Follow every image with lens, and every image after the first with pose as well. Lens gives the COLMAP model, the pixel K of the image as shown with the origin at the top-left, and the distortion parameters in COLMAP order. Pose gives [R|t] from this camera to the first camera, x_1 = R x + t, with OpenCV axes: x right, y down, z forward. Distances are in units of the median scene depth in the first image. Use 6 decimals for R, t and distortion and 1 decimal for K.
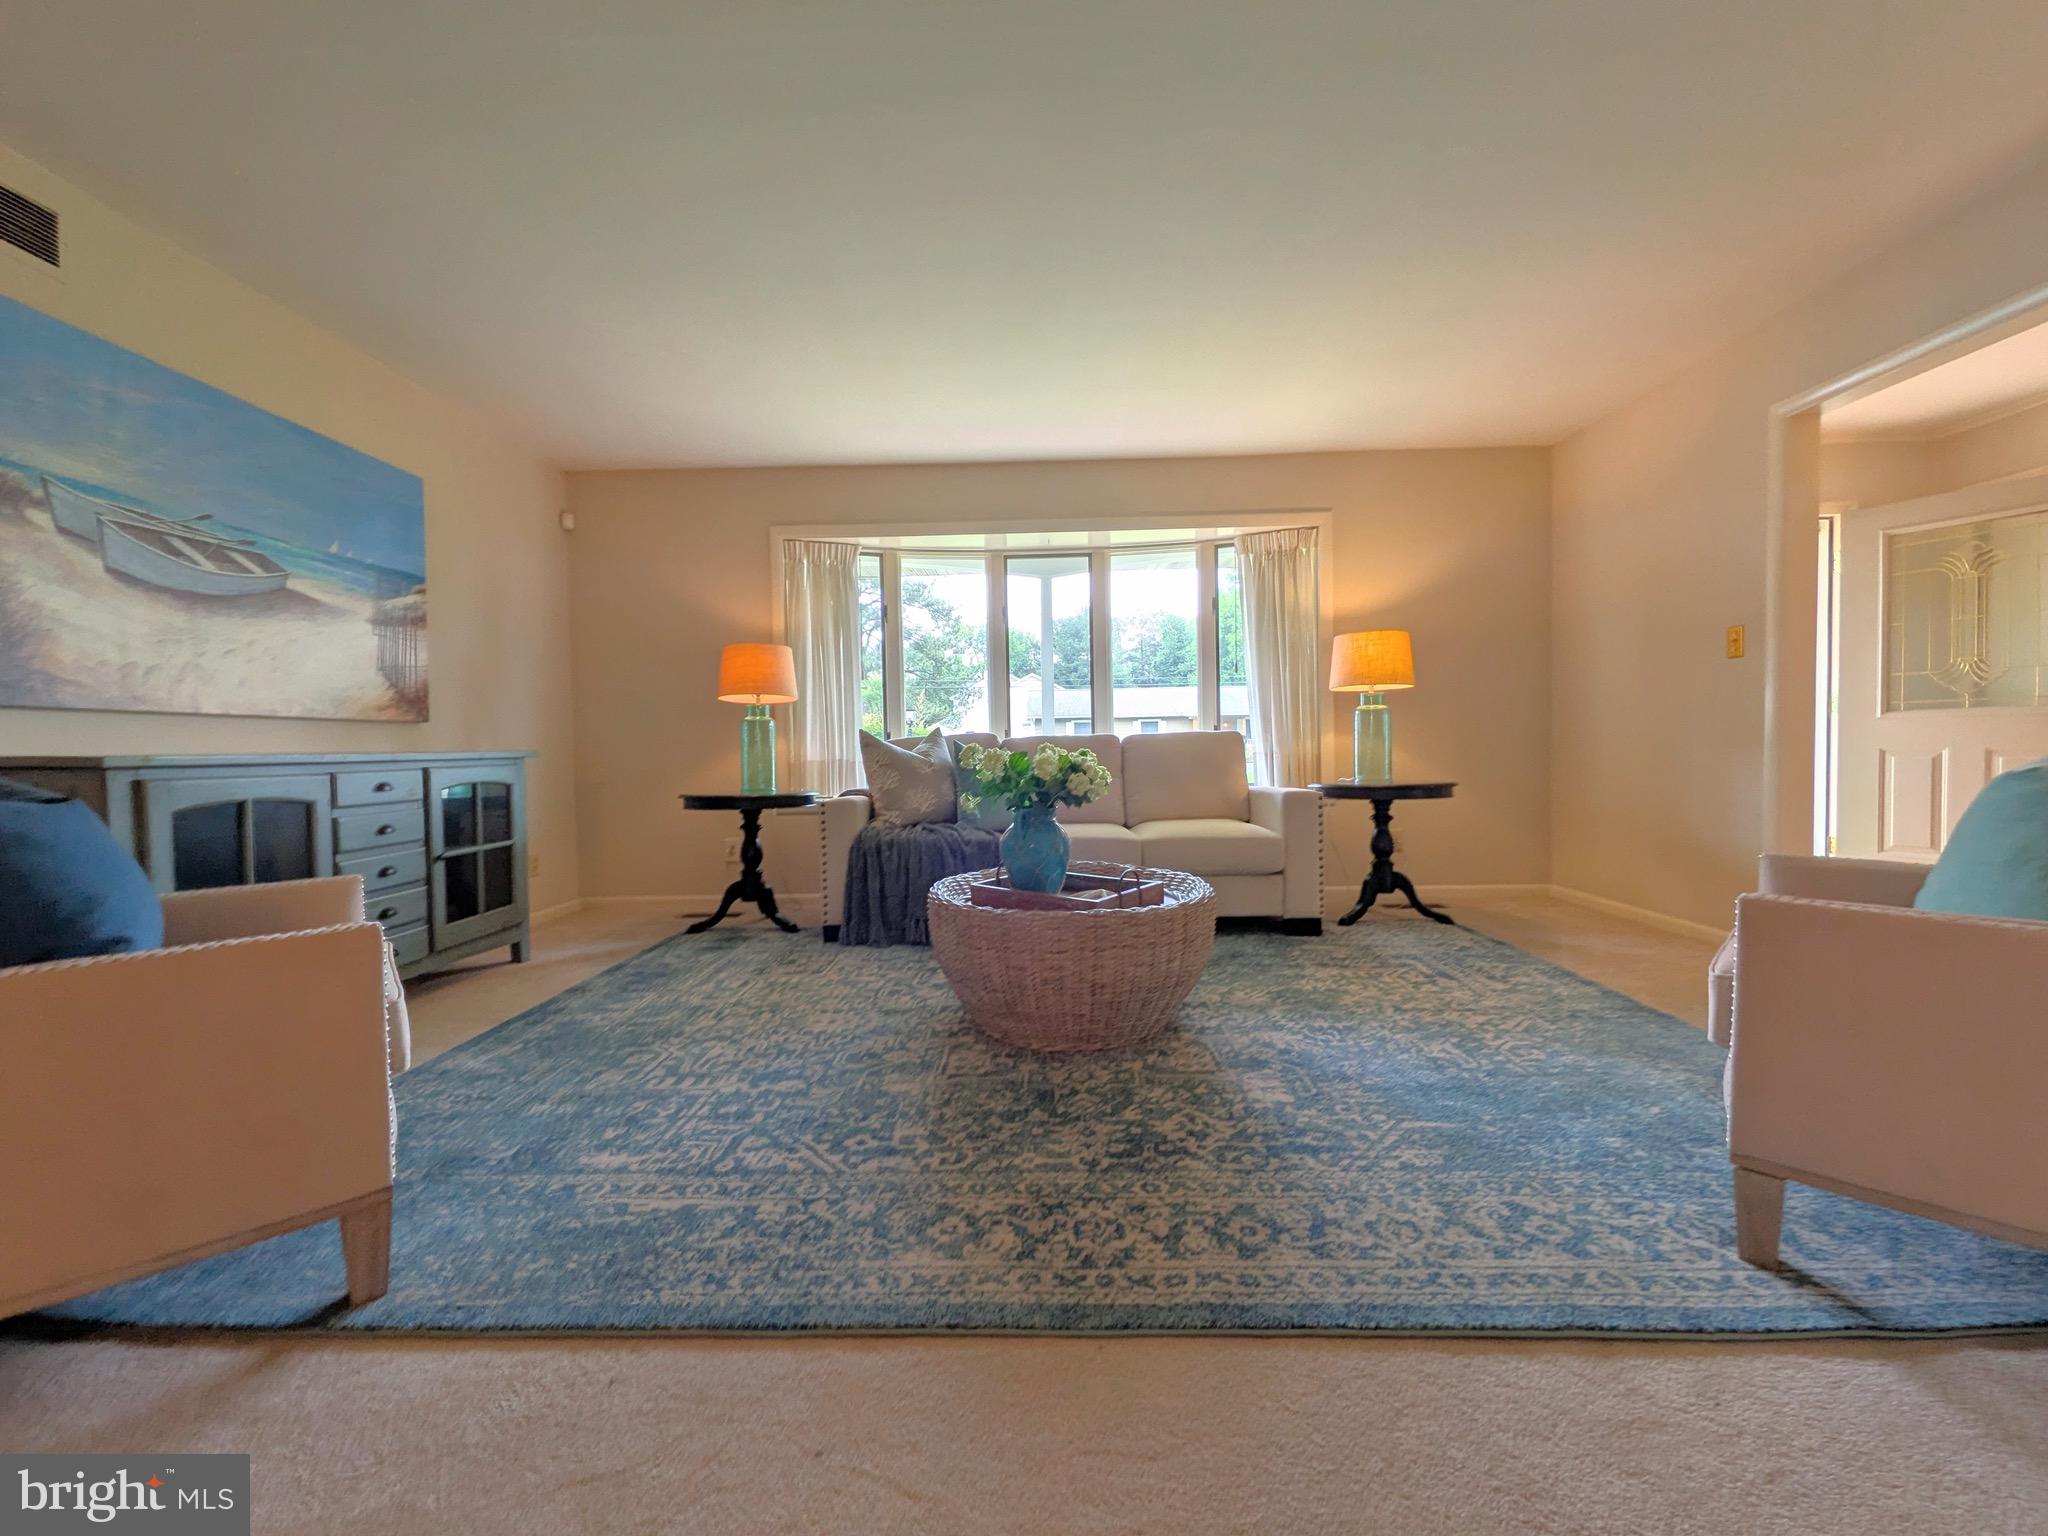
lens RADIAL K [[807.2, 0, 1019.1], [0, 807.2, 770.1], [0, 0, 1]] dist [0.011087, -0.004151]
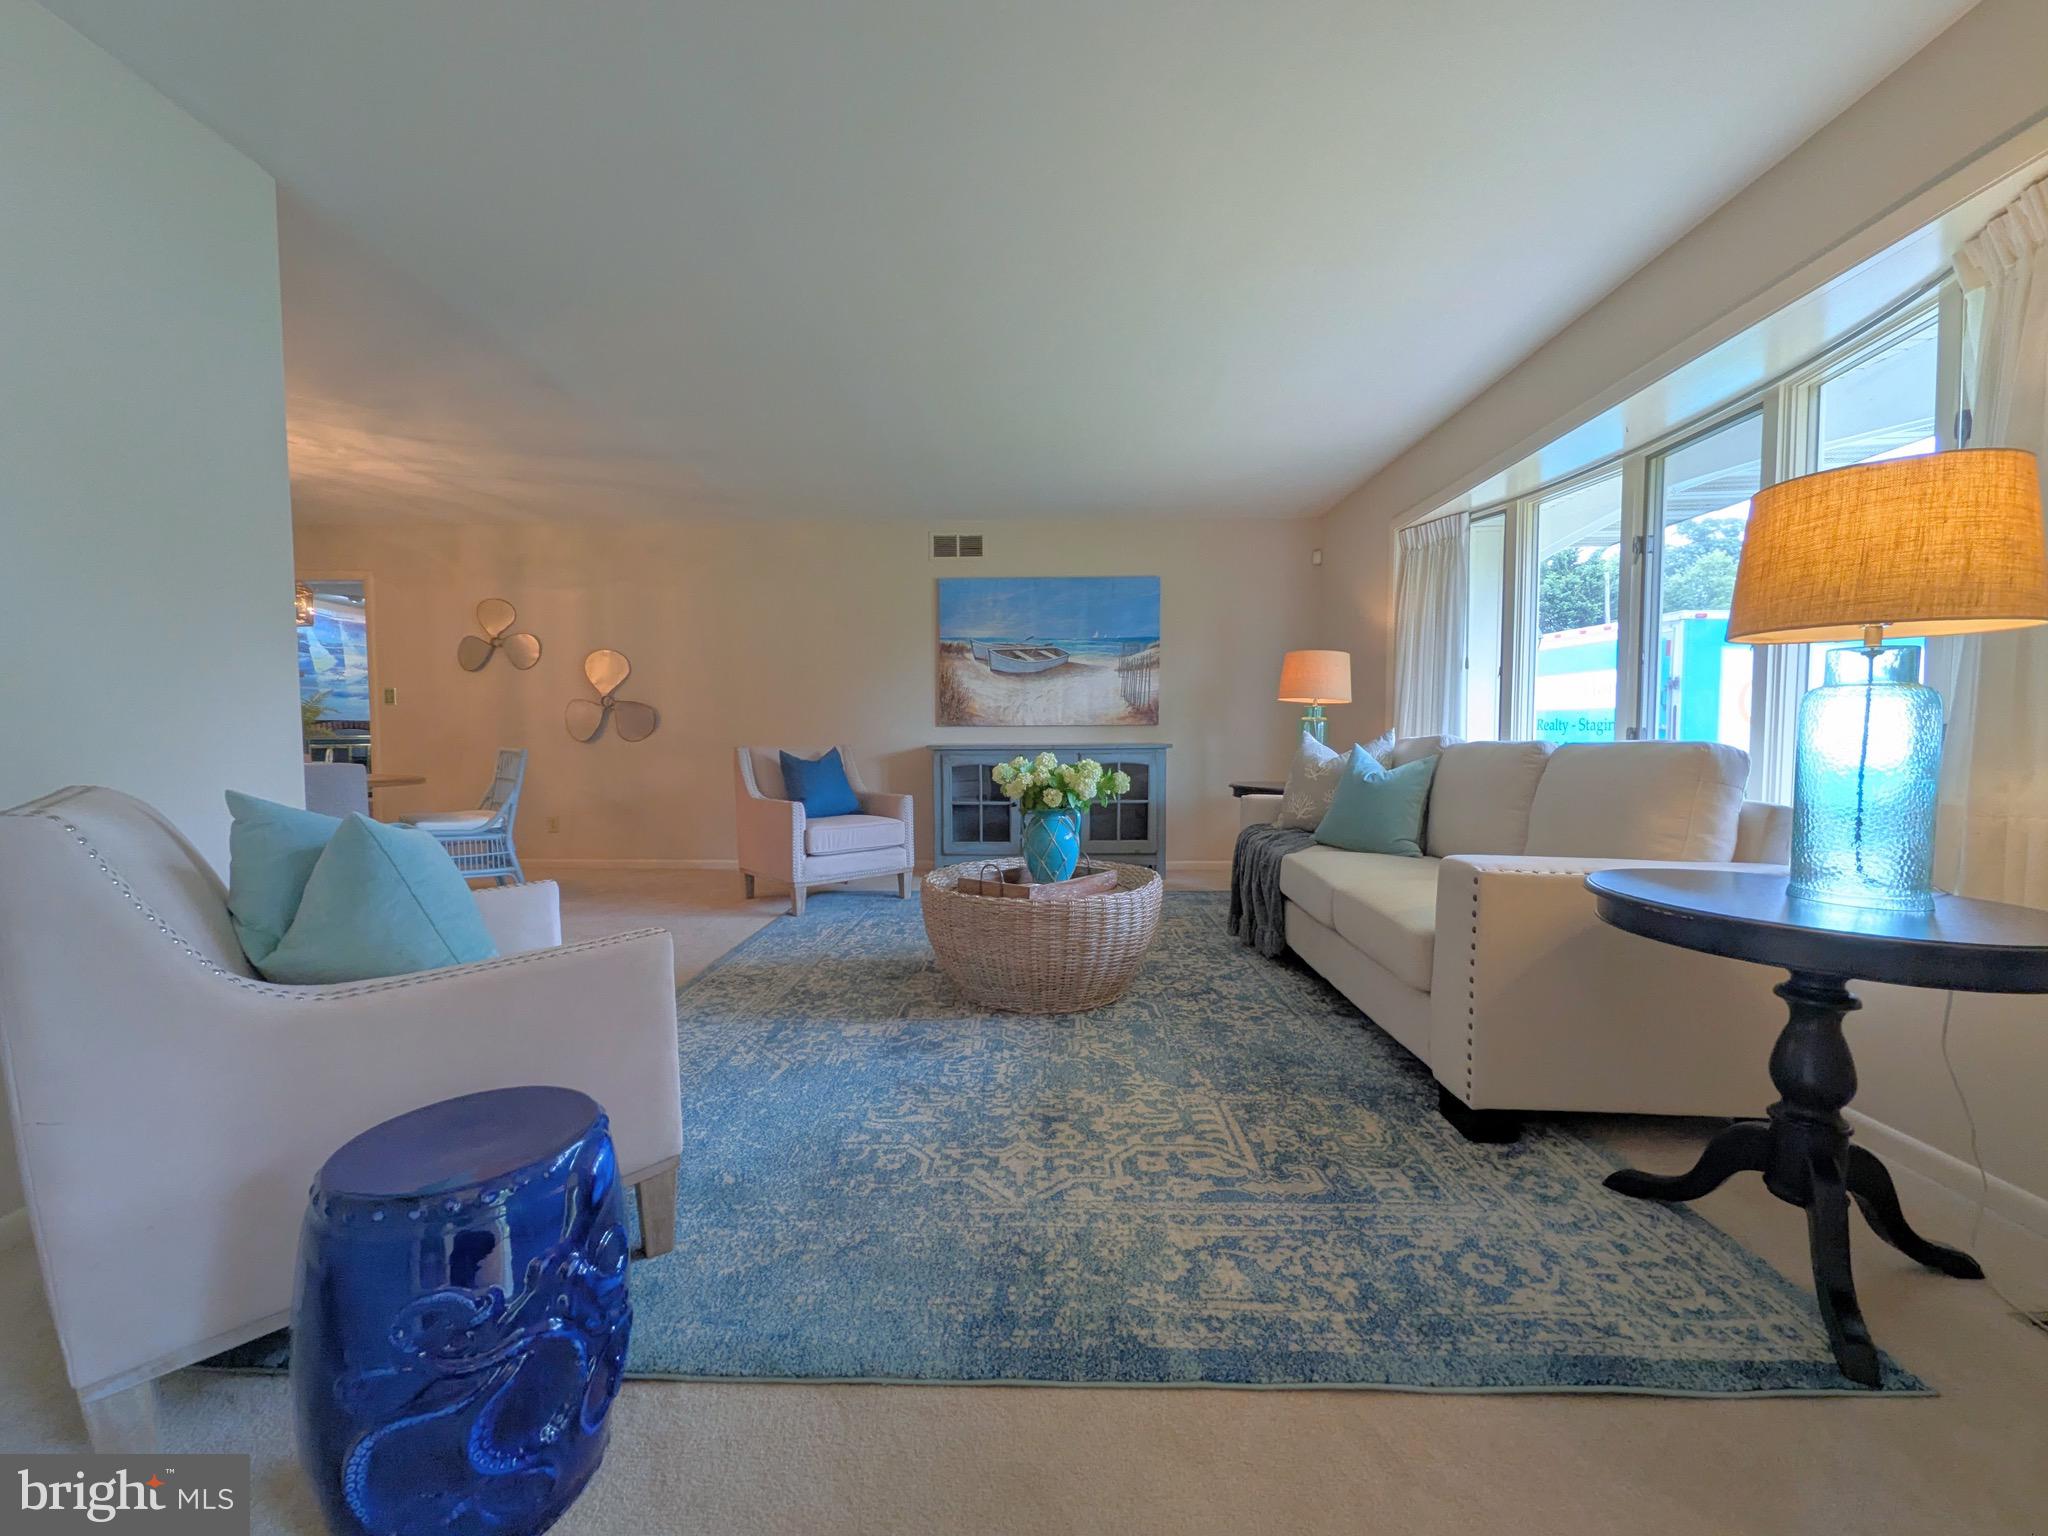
lens RADIAL K [[807.2, 0, 1016.6], [0, 807.2, 772.9], [0, 0, 1]] dist [0.011087, -0.004151]
pose [[-0.013271, 0.067768, -0.997613, 1.274698], [-0.024602, 0.997376, 0.068080, -0.091075], [0.999609, 0.025447, -0.011569, 1.011181]]
